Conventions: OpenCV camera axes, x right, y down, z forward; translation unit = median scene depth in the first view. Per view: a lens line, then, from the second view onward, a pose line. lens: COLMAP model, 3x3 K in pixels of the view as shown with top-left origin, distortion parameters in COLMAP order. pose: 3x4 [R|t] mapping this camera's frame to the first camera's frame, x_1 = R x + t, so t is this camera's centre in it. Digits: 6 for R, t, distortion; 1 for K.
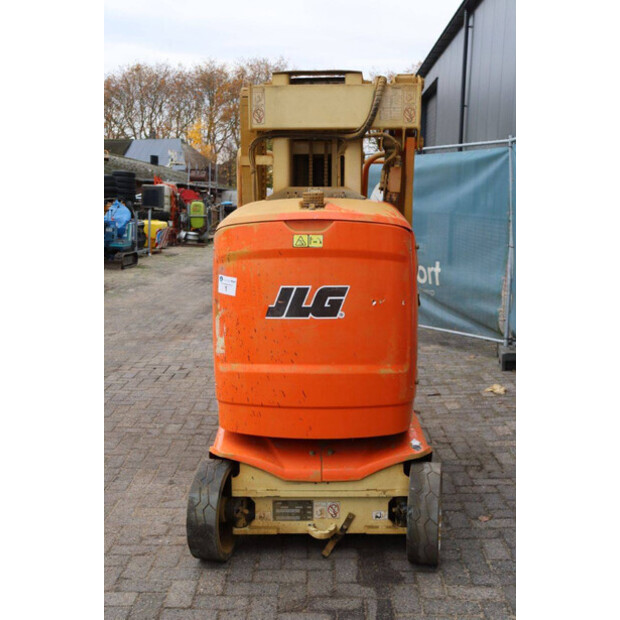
lens RADIAL K [[802.4, 0, 310.9], [0, 802.4, 313.0], [0, 0, 1]] dist [0.058229, 0.000000]
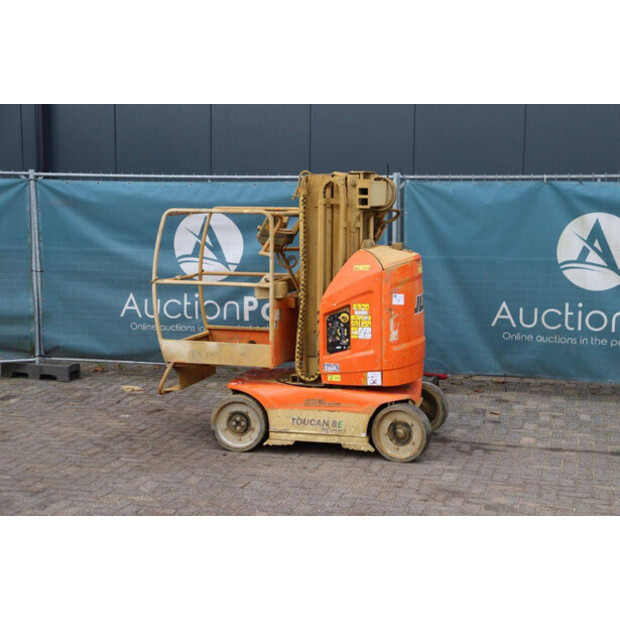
lens RADIAL K [[1069.1, 0, 331.1], [0, 1069.1, 333.6], [0, 0, 1]] dist [0.174602, 0.000000]
pose [[0.210716, -0.129523, 0.968929, -2.394600], [0.126841, 0.986427, 0.104278, -0.222123], [-0.969283, 0.100927, 0.224285, 0.647950]]
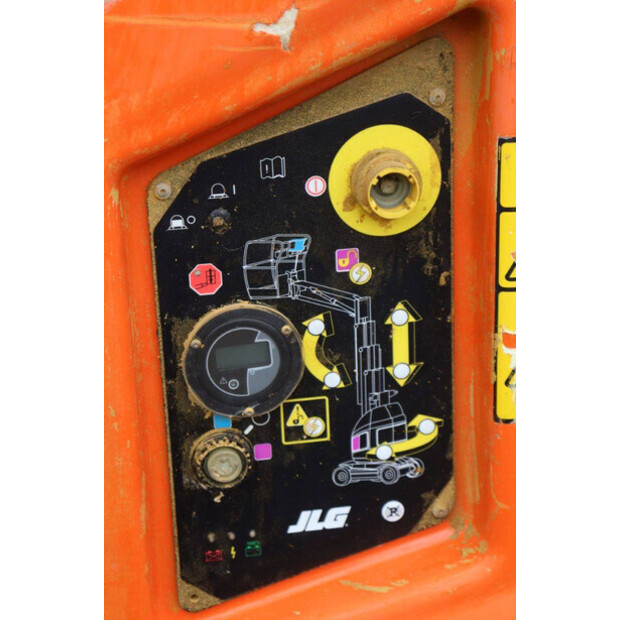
lens RADIAL K [[1422.6, 0, 310.7], [0, 1422.6, 310.5], [0, 0, 1]] dist [0.372307, 0.000000]
pose [[-0.230035, -0.351896, 0.907333, -0.350396], [0.144507, 0.909649, 0.389431, -0.087985], [-0.962394, 0.220699, -0.158399, 1.198944]]
